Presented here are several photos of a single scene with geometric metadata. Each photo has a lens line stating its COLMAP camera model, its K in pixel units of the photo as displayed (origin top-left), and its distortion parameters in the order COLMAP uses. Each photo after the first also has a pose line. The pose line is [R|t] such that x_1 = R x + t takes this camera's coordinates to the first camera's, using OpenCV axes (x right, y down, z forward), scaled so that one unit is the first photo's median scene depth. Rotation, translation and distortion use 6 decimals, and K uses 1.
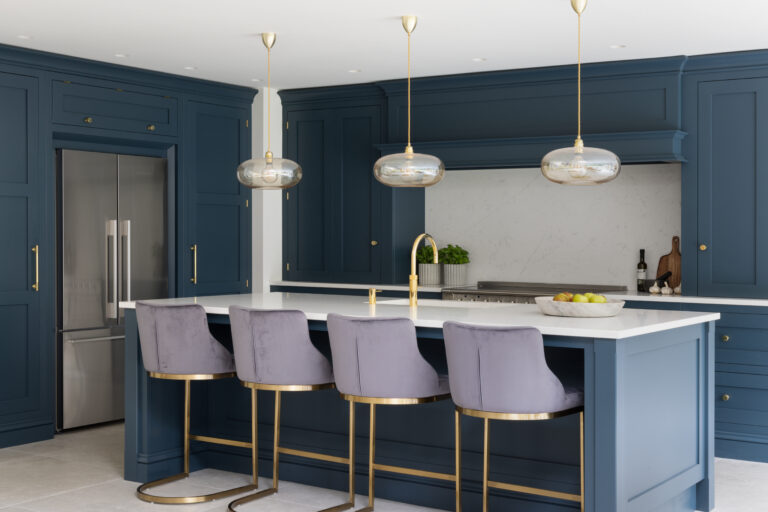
lens RADIAL K [[1076.0, 0, 387.3], [0, 1076.0, 252.3], [0, 0, 1]] dist [0.090729, 0.000000]
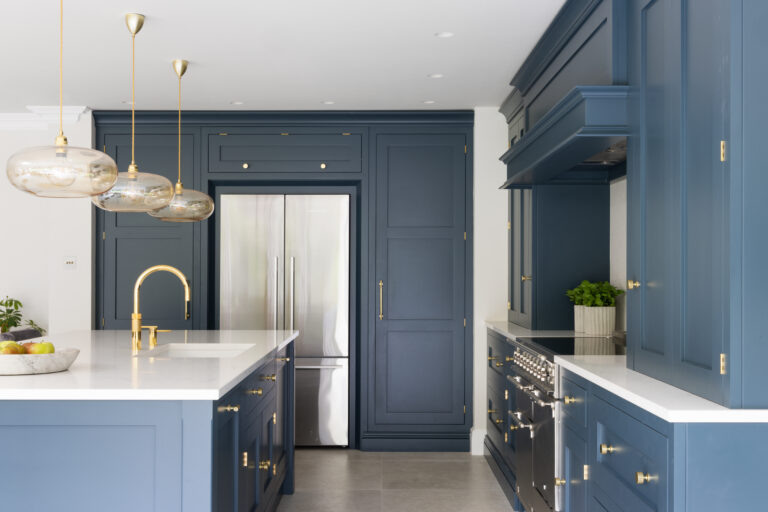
lens RADIAL K [[949.0, 0, 386.2], [0, 949.0, 300.6], [0, 0, 1]] dist [0.000030, 0.000000]
pose [[0.555610, 0.016842, -0.831273, 0.668977], [-0.008627, 0.999858, 0.014492, -0.001868], [0.831399, -0.000880, 0.555676, 0.654046]]
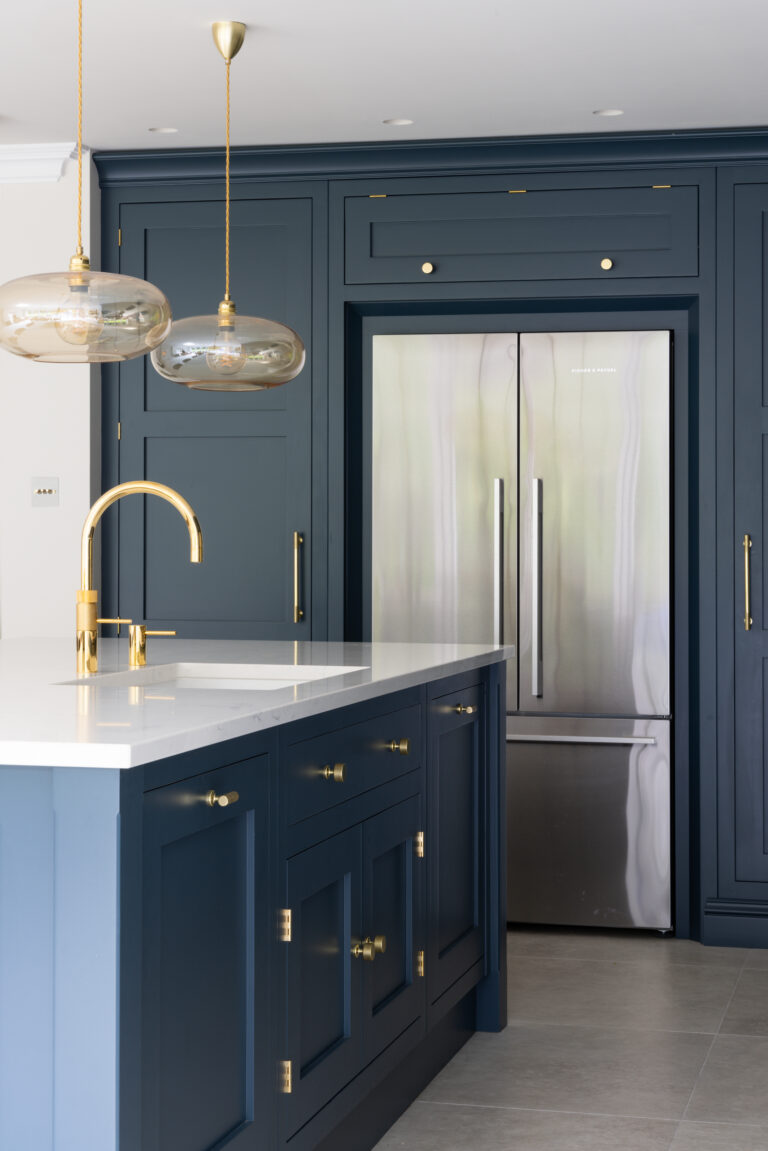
lens RADIAL K [[2219.1, 0, 384.9], [0, 2219.1, 571.0], [0, 0, 1]] dist [0.020949, 0.000000]
pose [[0.343140, 0.007902, -0.939251, 0.699835], [-0.018467, 0.999828, 0.001665, 0.009584], [0.939103, 0.016774, 0.343227, 0.728005]]
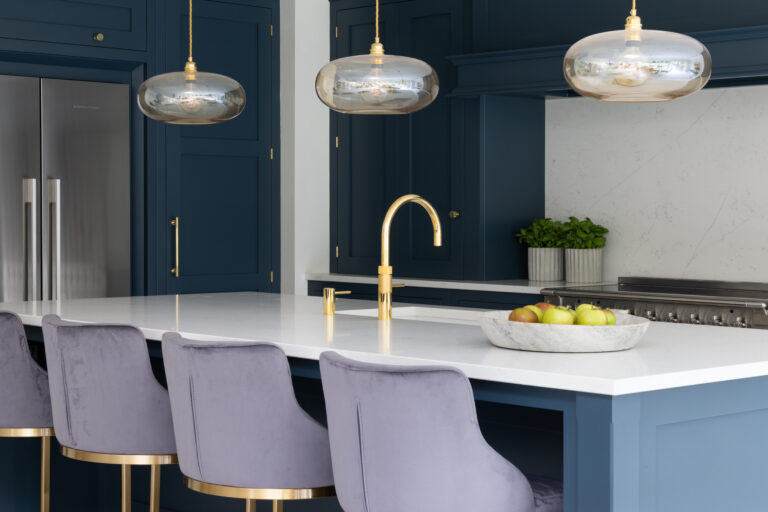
lens RADIAL K [[1462.5, 0, 377.9], [0, 1462.5, 255.5], [0, 0, 1]] dist [0.070552, 0.000000]
pose [[0.974613, 0.005790, -0.223823, 0.172387], [-0.002364, 0.999876, 0.015568, 0.002780], [0.223886, -0.014644, 0.974505, 0.203698]]
